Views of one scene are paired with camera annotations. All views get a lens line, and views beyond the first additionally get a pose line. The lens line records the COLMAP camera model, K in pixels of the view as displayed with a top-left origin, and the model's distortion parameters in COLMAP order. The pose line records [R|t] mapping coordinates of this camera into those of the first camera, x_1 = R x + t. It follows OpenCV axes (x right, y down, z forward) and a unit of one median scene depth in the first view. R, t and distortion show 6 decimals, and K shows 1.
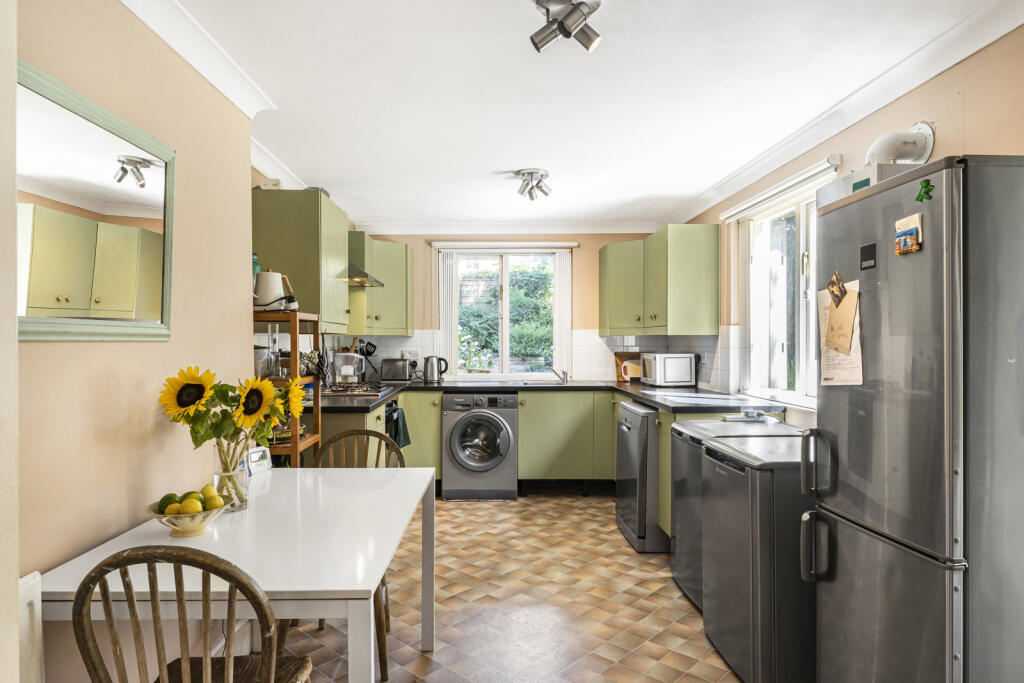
lens RADIAL K [[617.7, 0, 506.2], [0, 617.7, 341.7], [0, 0, 1]] dist [-0.001774, 0.000320]
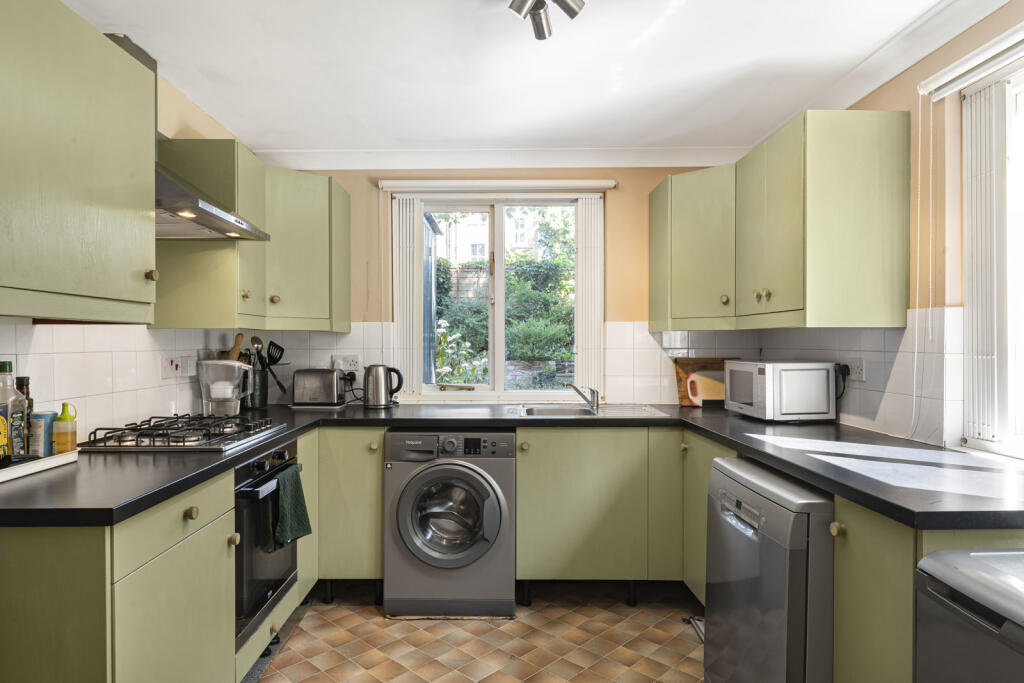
lens RADIAL K [[617.7, 0, 506.2], [0, 617.7, 341.7], [0, 0, 1]] dist [-0.001774, 0.000320]
pose [[0.999901, 0.000033, -0.014087, 0.021332], [-0.000060, 0.999998, -0.001903, 0.002072], [0.014087, 0.001903, 0.999899, 0.505621]]
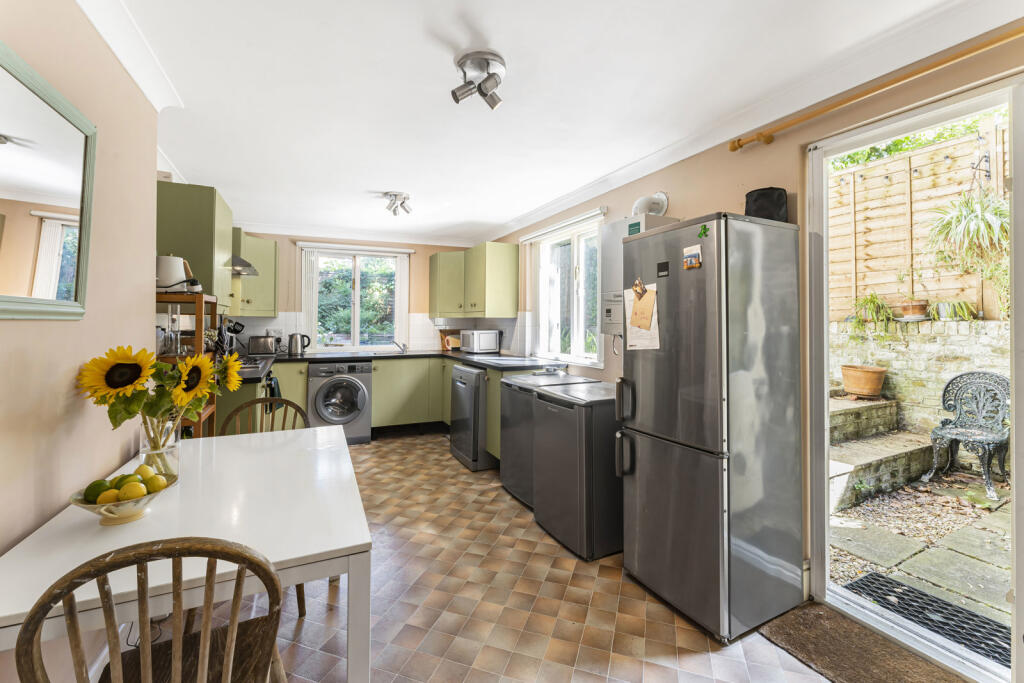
lens RADIAL K [[429.2, 0, 509.2], [0, 429.2, 311.4], [0, 0, 1]] dist [-0.000041, -0.000088]
pose [[0.916097, 0.011784, 0.400784, -0.095882], [-0.001536, 0.999664, -0.025883, 0.000957], [-0.400954, 0.023095, 0.915807, 0.055084]]
